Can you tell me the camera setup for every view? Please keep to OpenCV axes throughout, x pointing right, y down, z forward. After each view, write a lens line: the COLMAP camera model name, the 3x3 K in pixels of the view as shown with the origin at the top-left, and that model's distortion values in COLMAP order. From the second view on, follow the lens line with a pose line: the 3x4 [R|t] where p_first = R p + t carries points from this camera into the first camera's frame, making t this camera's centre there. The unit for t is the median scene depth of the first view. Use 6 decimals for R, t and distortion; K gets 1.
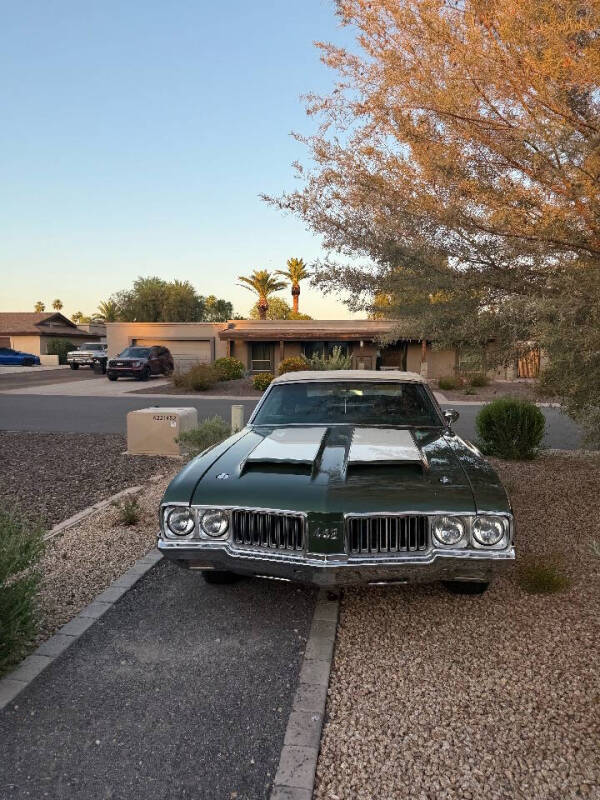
lens RADIAL K [[557.8, 0, 302.8], [0, 557.8, 401.5], [0, 0, 1]] dist [0.034011, -0.030863]
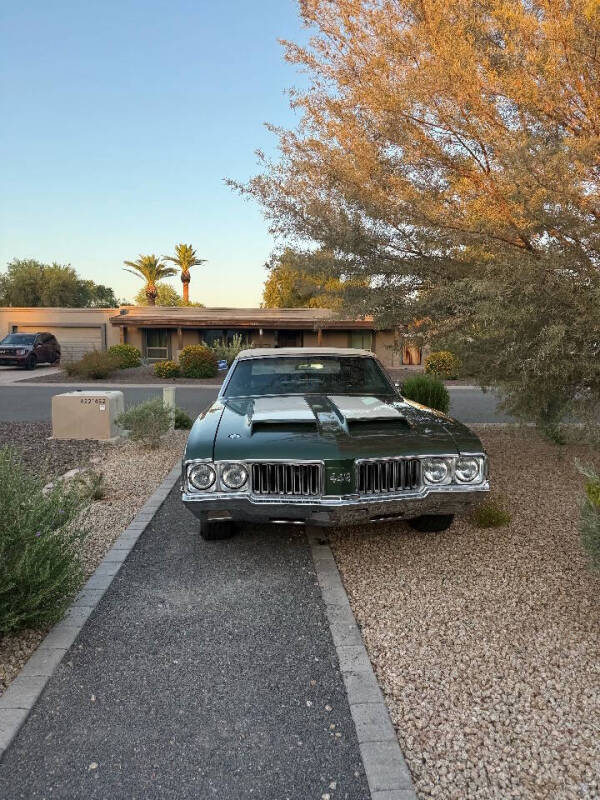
lens RADIAL K [[557.8, 0, 297.7], [0, 557.8, 399.7], [0, 0, 1]] dist [0.034011, -0.030863]
pose [[0.979491, -0.021943, 0.200290, -0.252565], [0.019046, 0.999684, 0.016381, 0.050473], [-0.200586, -0.012230, 0.979600, -0.104236]]
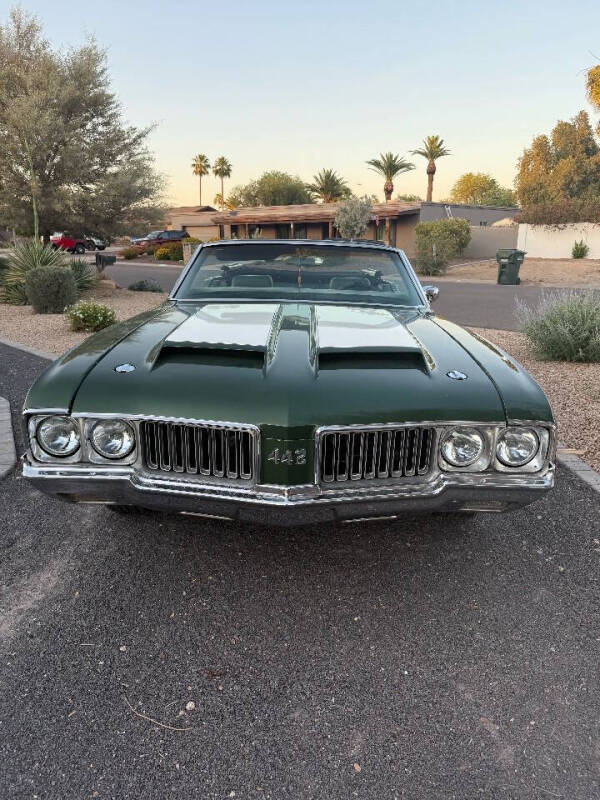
lens RADIAL K [[557.8, 0, 304.1], [0, 557.8, 408.3], [0, 0, 1]] dist [0.034011, -0.030863]
pose [[0.991499, -0.002521, 0.130093, -0.022003], [-0.024064, 0.979011, 0.202380, 0.045667], [-0.127873, -0.203790, 0.970628, 0.347380]]
